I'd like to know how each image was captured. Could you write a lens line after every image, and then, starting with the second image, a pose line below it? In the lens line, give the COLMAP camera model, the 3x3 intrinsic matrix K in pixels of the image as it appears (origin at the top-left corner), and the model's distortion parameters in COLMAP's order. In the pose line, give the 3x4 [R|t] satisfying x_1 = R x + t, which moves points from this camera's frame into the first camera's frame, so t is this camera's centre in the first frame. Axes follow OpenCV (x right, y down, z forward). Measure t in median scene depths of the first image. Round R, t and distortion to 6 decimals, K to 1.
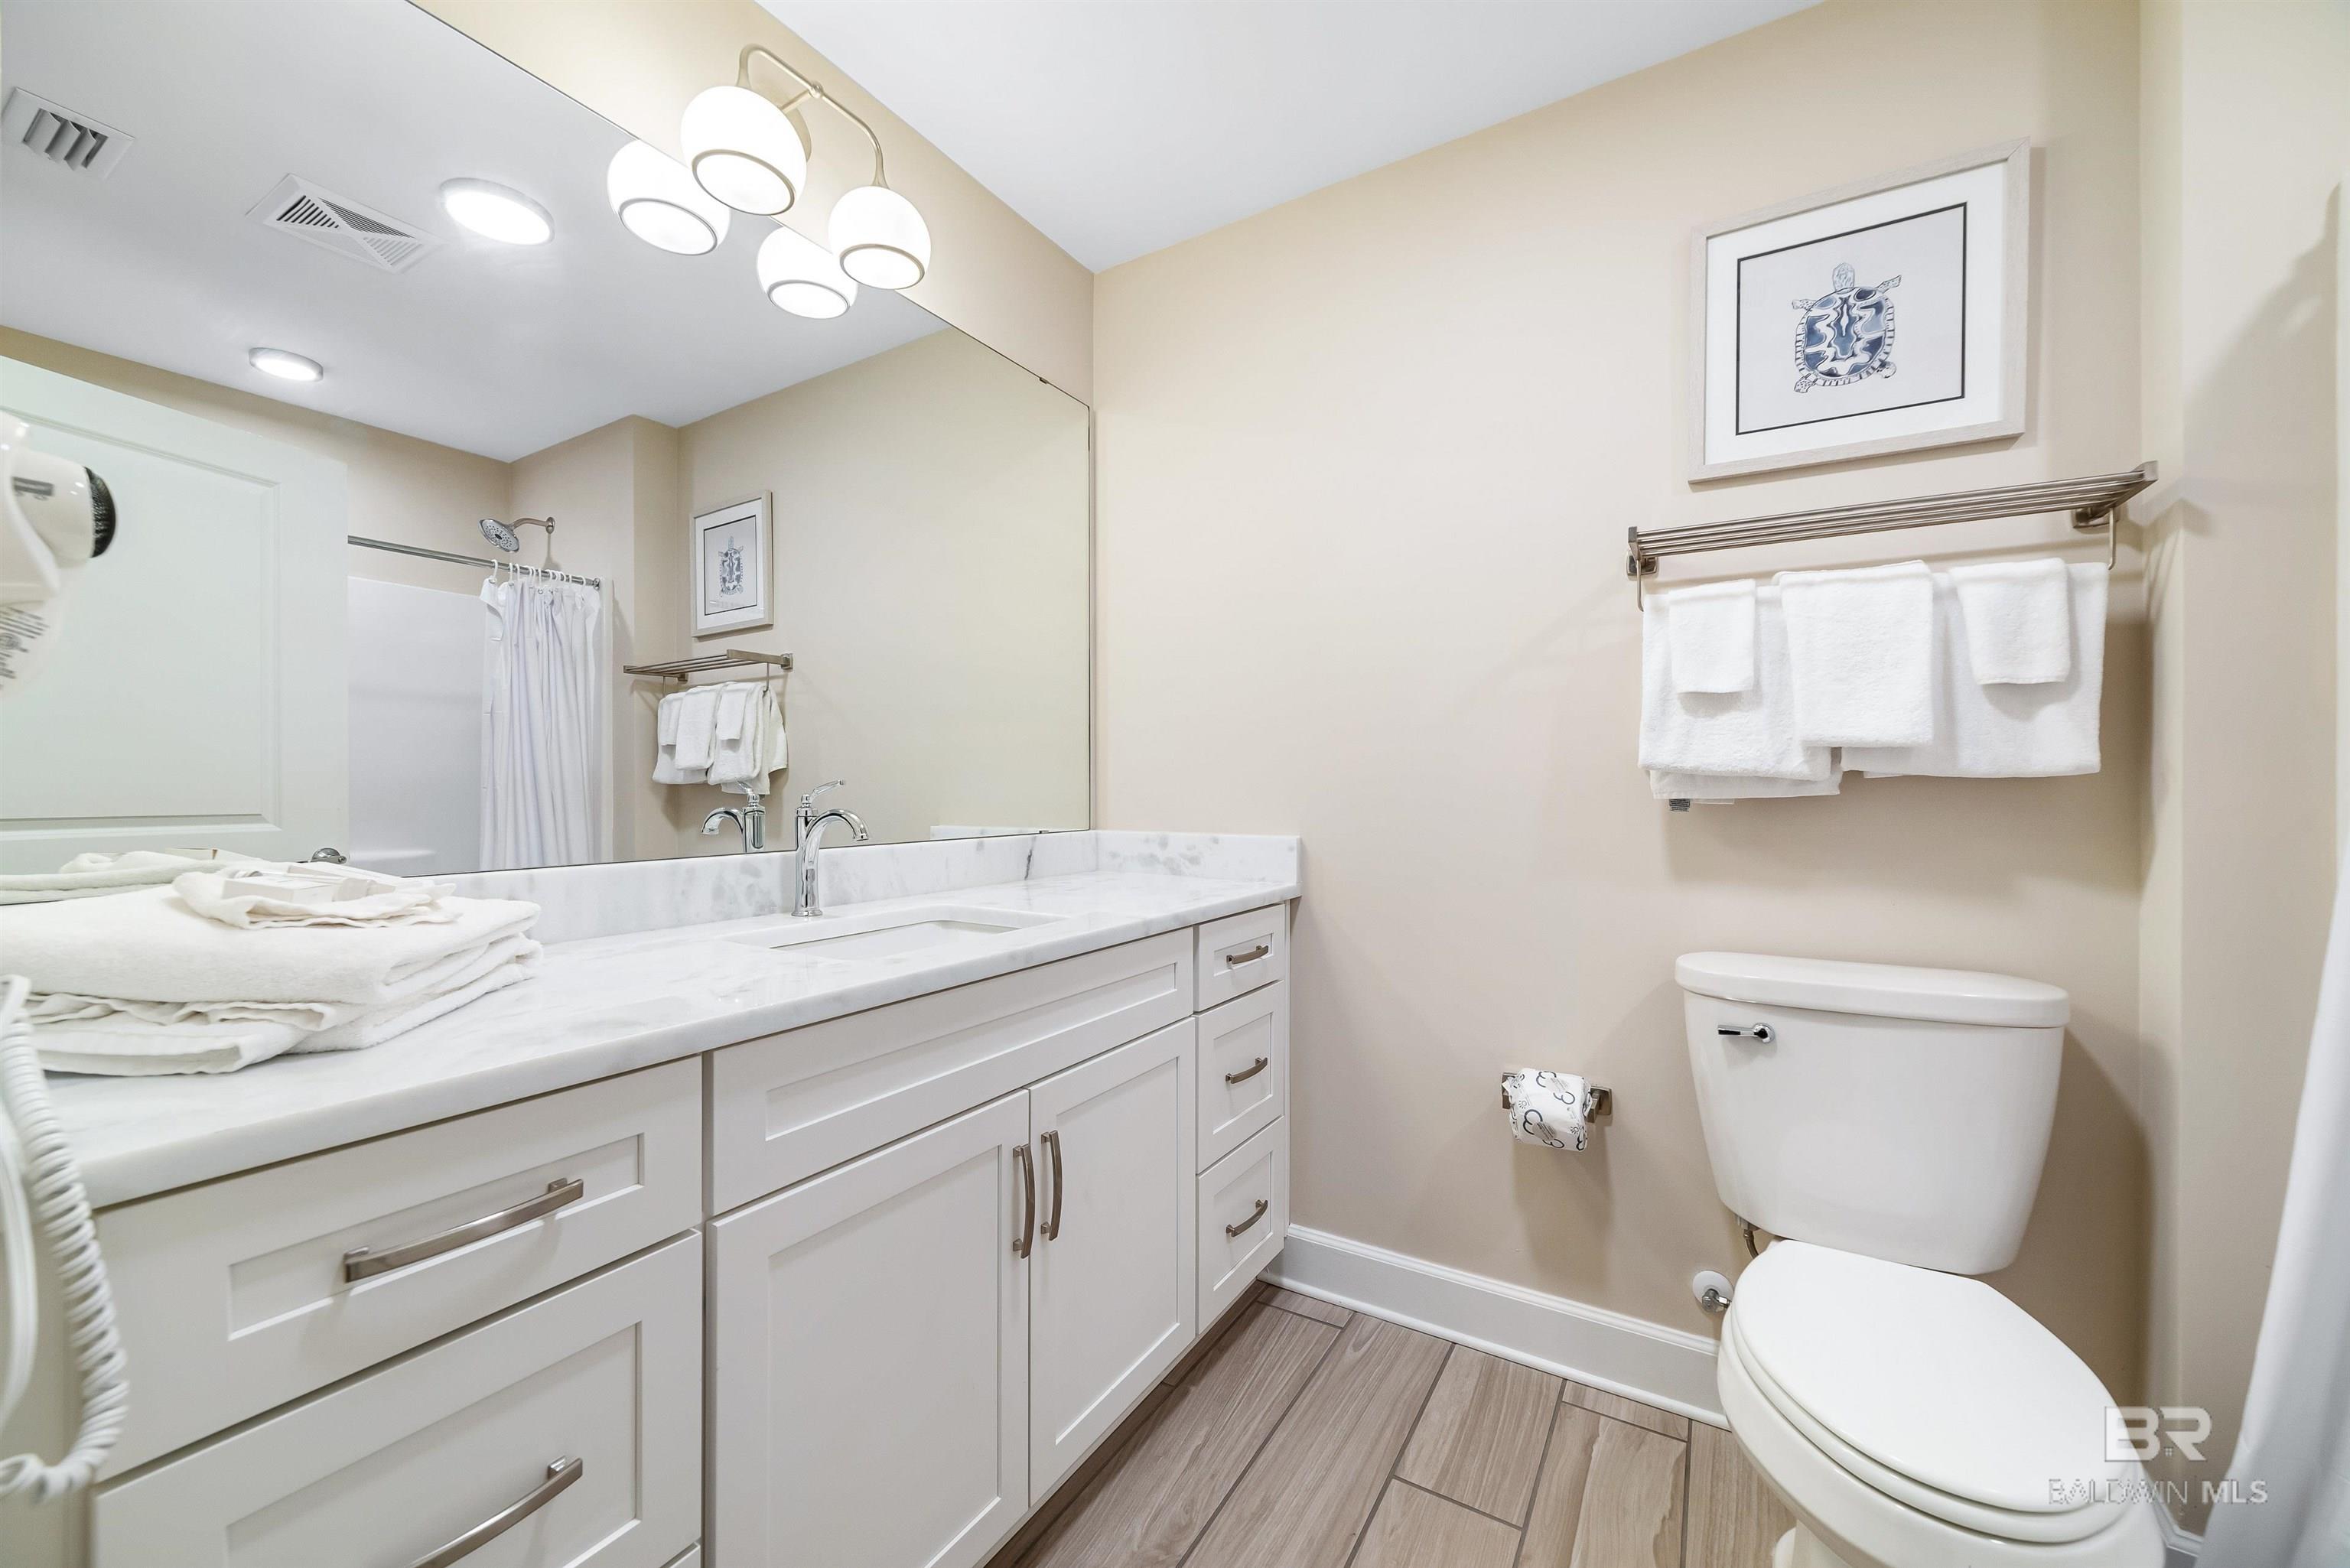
lens RADIAL K [[899.1, 0, 1164.4], [0, 899.1, 791.1], [0, 0, 1]] dist [-0.001344, 0.000868]
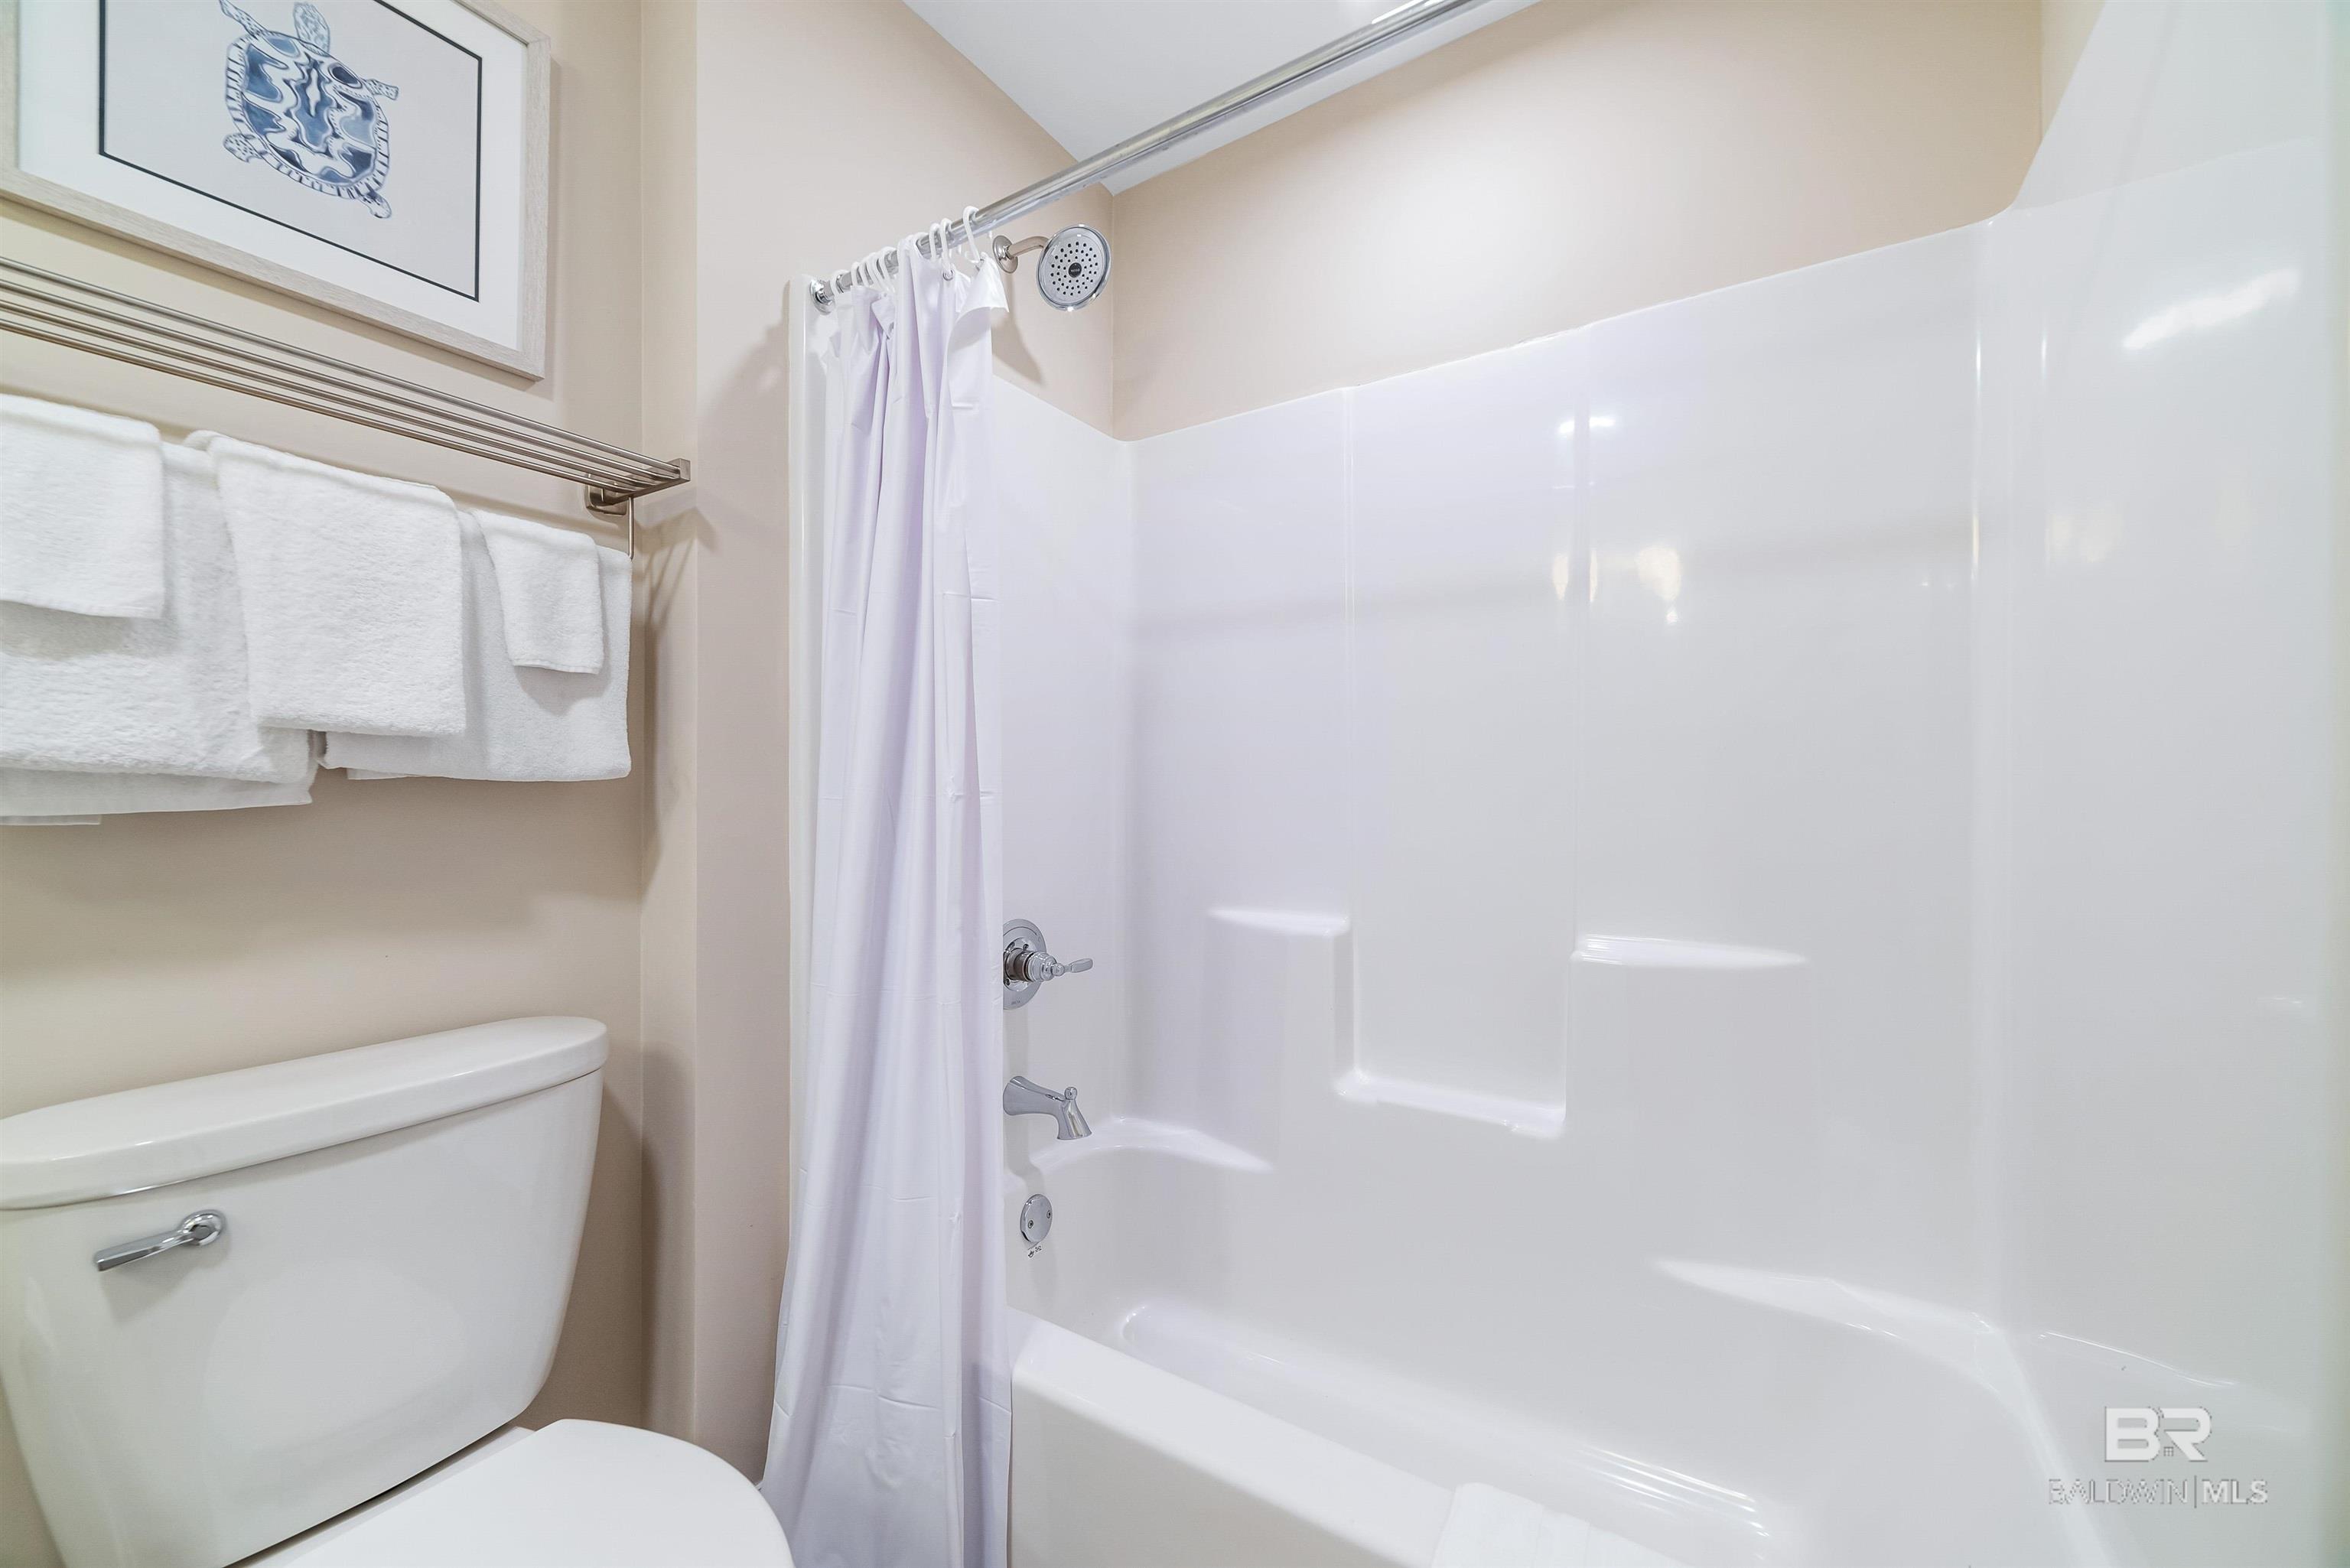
lens RADIAL K [[899.1, 0, 1162.8], [0, 899.1, 785.5], [0, 0, 1]] dist [-0.001344, 0.000868]
pose [[0.008824, 0.005375, 0.999947, 0.104544], [-0.000780, 0.999985, -0.005368, -0.006717], [-0.999961, -0.000733, 0.008828, 0.388701]]
